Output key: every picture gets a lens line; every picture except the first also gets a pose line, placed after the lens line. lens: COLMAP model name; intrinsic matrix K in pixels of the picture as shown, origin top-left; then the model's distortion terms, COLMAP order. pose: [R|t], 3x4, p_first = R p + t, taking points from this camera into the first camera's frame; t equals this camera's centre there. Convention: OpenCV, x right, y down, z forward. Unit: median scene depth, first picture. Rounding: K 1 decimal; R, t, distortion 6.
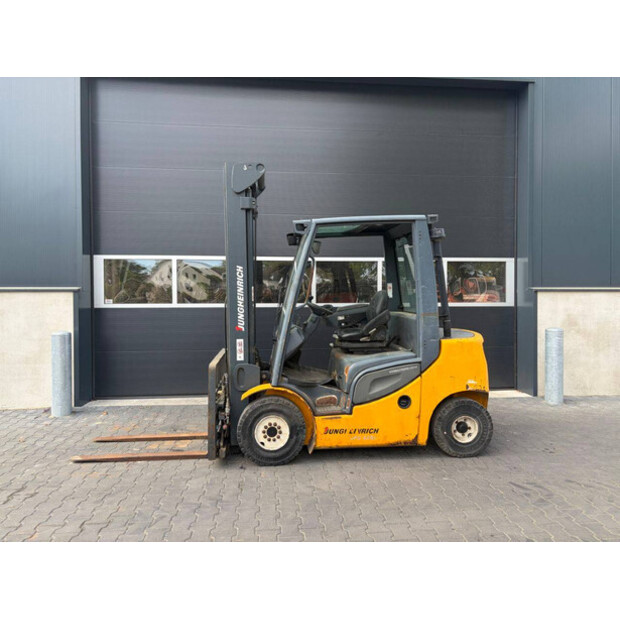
lens RADIAL K [[468.9, 0, 313.3], [0, 468.9, 309.3], [0, 0, 1]] dist [0.043906, -0.041464]
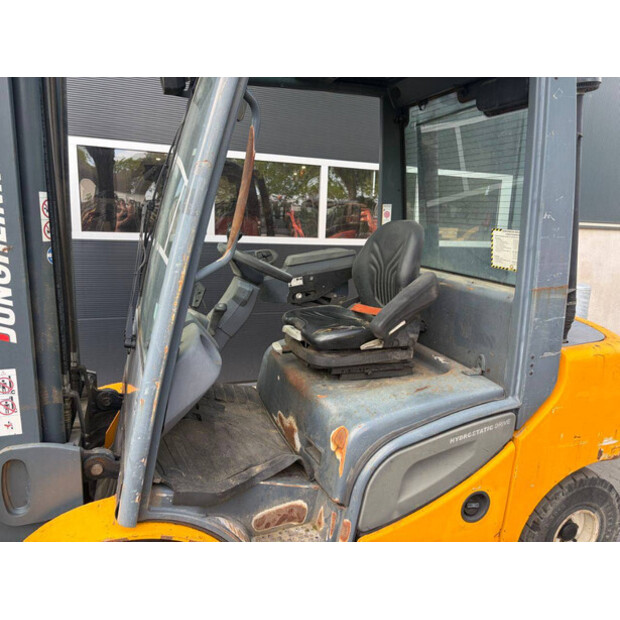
lens RADIAL K [[468.9, 0, 313.7], [0, 468.9, 309.7], [0, 0, 1]] dist [0.043906, -0.041464]
pose [[0.966160, -0.010586, 0.257727, -0.041417], [-0.031256, 0.986991, 0.157710, -0.028145], [-0.256044, -0.160429, 0.953260, 0.660654]]
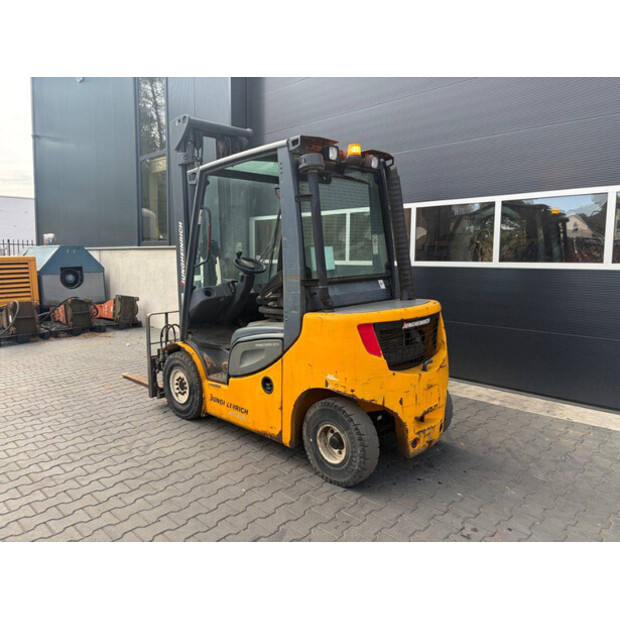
lens RADIAL K [[468.9, 0, 306.9], [0, 468.9, 283.0], [0, 0, 1]] dist [0.043906, -0.041464]
pose [[0.655798, 0.052917, -0.753080, 0.815305], [-0.019029, 0.998382, 0.053583, -0.022489], [0.754697, -0.020810, 0.655744, 0.512621]]
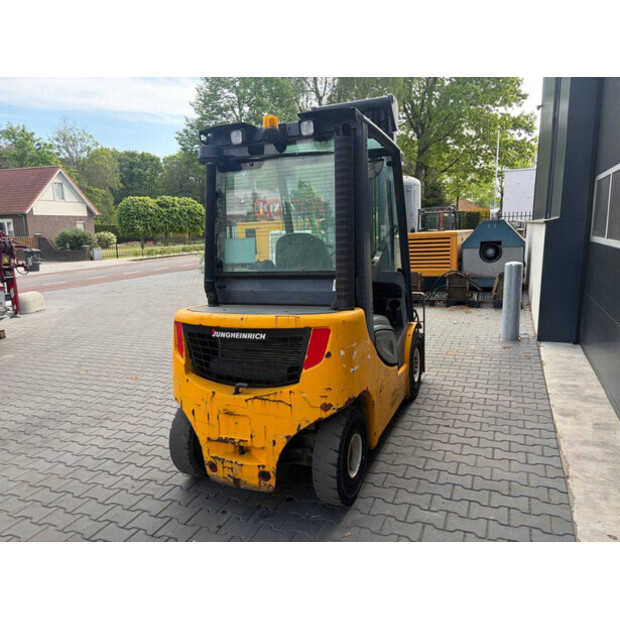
lens RADIAL K [[468.9, 0, 310.0], [0, 468.9, 293.8], [0, 0, 1]] dist [0.043906, -0.041464]
pose [[-0.477106, 0.139514, -0.867702, 0.847963], [0.016935, 0.988596, 0.149640, -0.064237], [0.878683, 0.056699, -0.474027, 1.486351]]
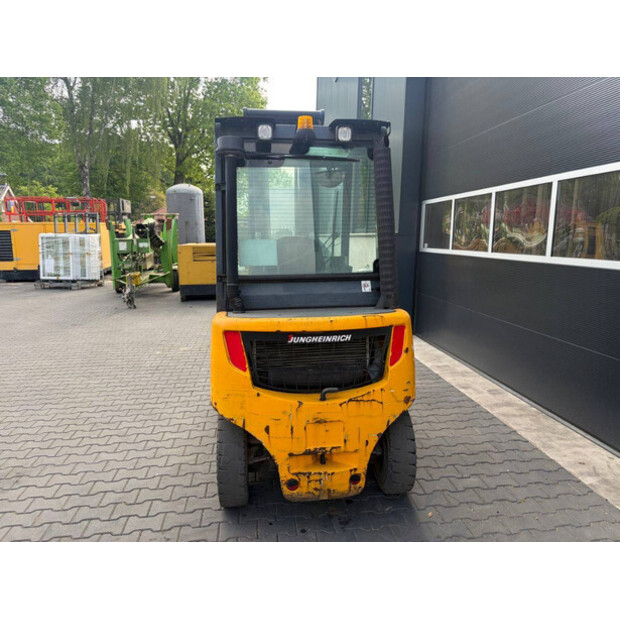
lens RADIAL K [[468.9, 0, 311.5], [0, 468.9, 290.0], [0, 0, 1]] dist [0.043906, -0.041464]
pose [[0.044578, 0.118788, -0.991918, 0.942538], [-0.026080, 0.992705, 0.117710, -0.050823], [0.998665, 0.020622, 0.047351, 1.083940]]
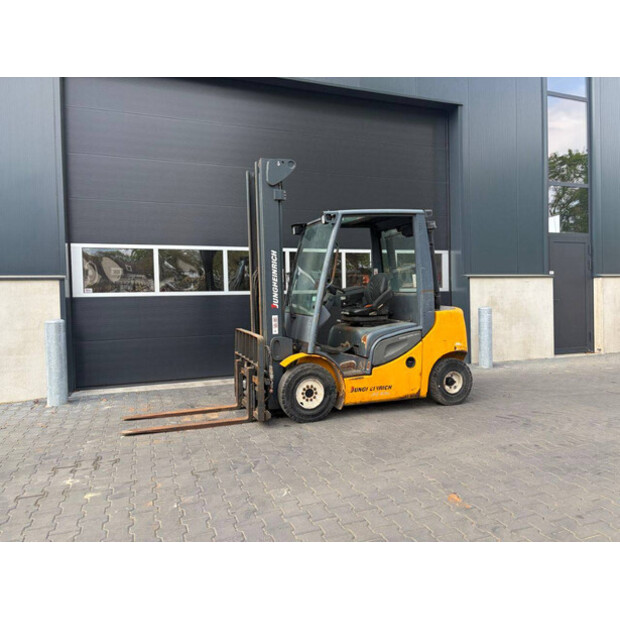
lens RADIAL K [[468.9, 0, 312.0], [0, 468.9, 312.7], [0, 0, 1]] dist [0.043906, -0.041464]
pose [[0.967504, -0.025533, 0.251561, -0.350658], [0.024081, 0.999671, 0.008848, 0.048930], [-0.251705, -0.002503, 0.967801, -0.116494]]
